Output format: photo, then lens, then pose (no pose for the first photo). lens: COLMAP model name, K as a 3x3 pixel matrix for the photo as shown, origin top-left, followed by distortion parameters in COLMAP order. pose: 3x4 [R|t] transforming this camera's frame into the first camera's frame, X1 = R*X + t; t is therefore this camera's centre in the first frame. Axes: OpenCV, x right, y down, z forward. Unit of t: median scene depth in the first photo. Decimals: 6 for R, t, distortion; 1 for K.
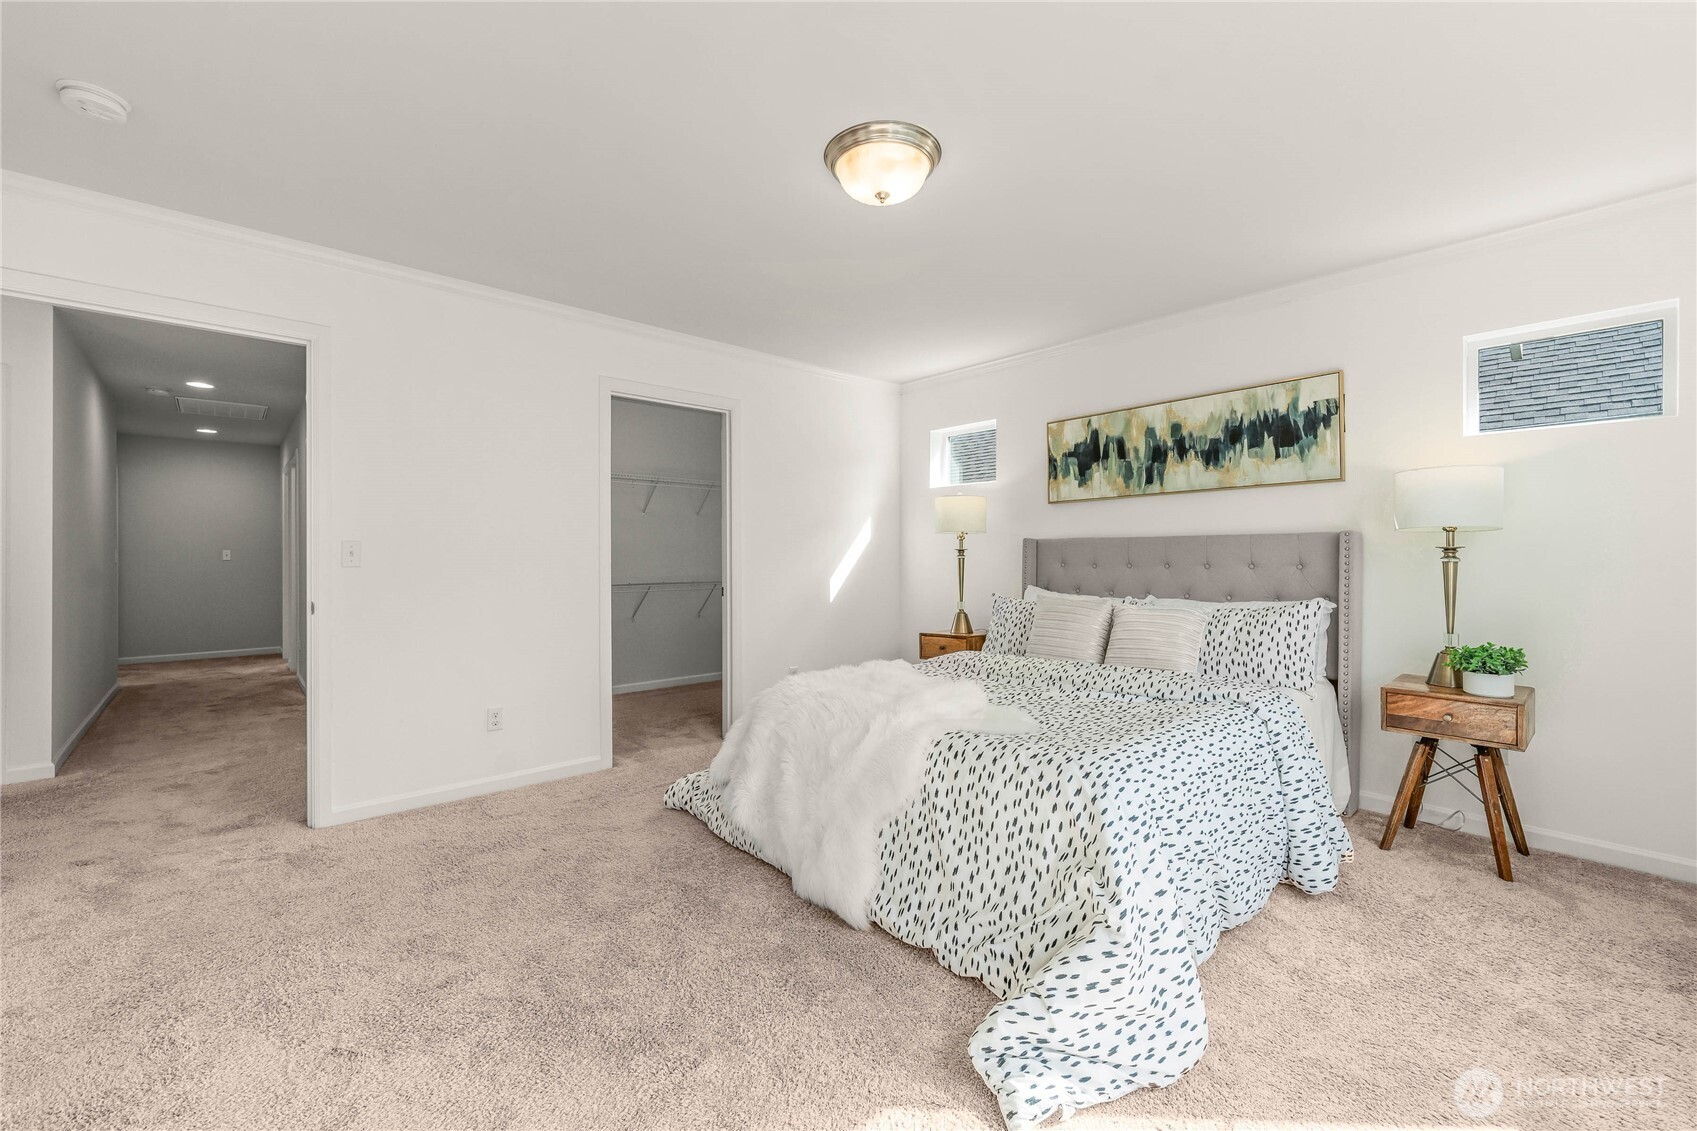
lens RADIAL K [[697.7, 0, 844.2], [0, 697.7, 549.2], [0, 0, 1]] dist [-0.001549, -0.000657]
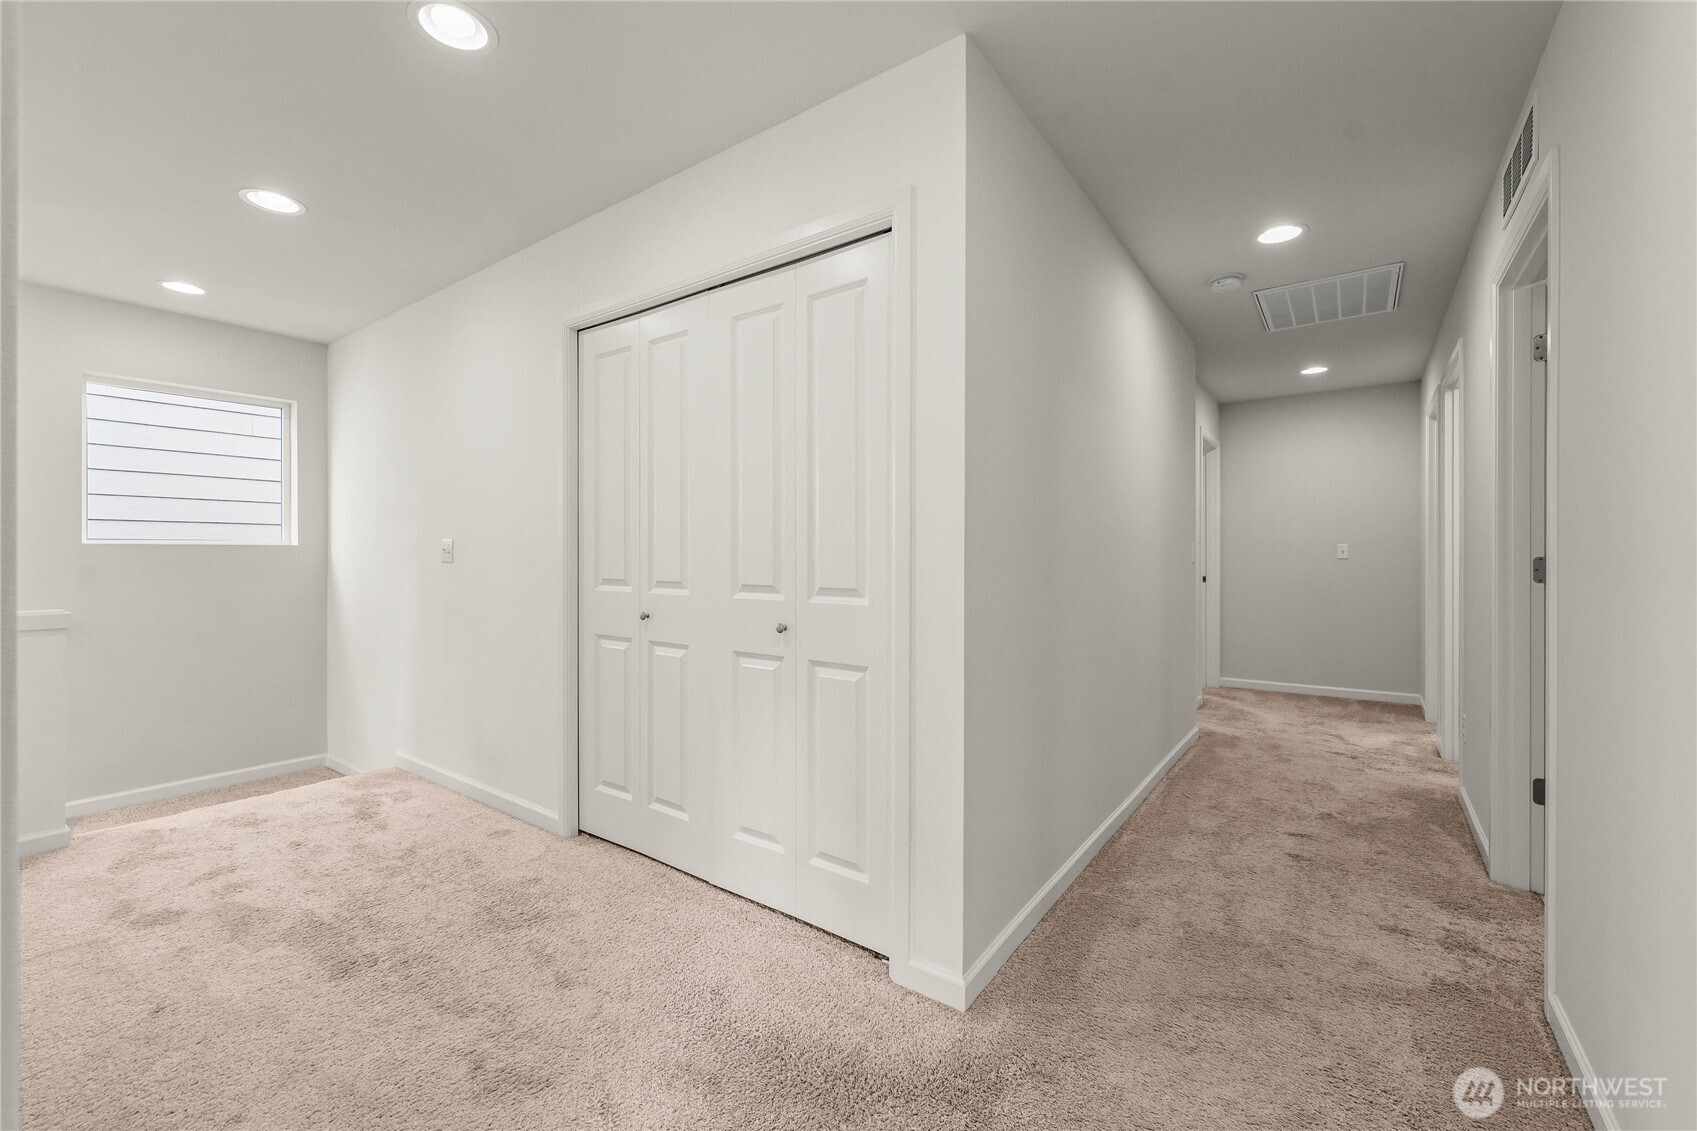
lens RADIAL K [[697.7, 0, 844.2], [0, 697.7, 549.2], [0, 0, 1]] dist [-0.001549, -0.000657]
pose [[0.206870, 0.005102, -0.978355, -0.324610], [-0.001022, 0.999987, 0.004999, 0.005239], [0.978368, -0.000034, 0.206873, 0.387732]]
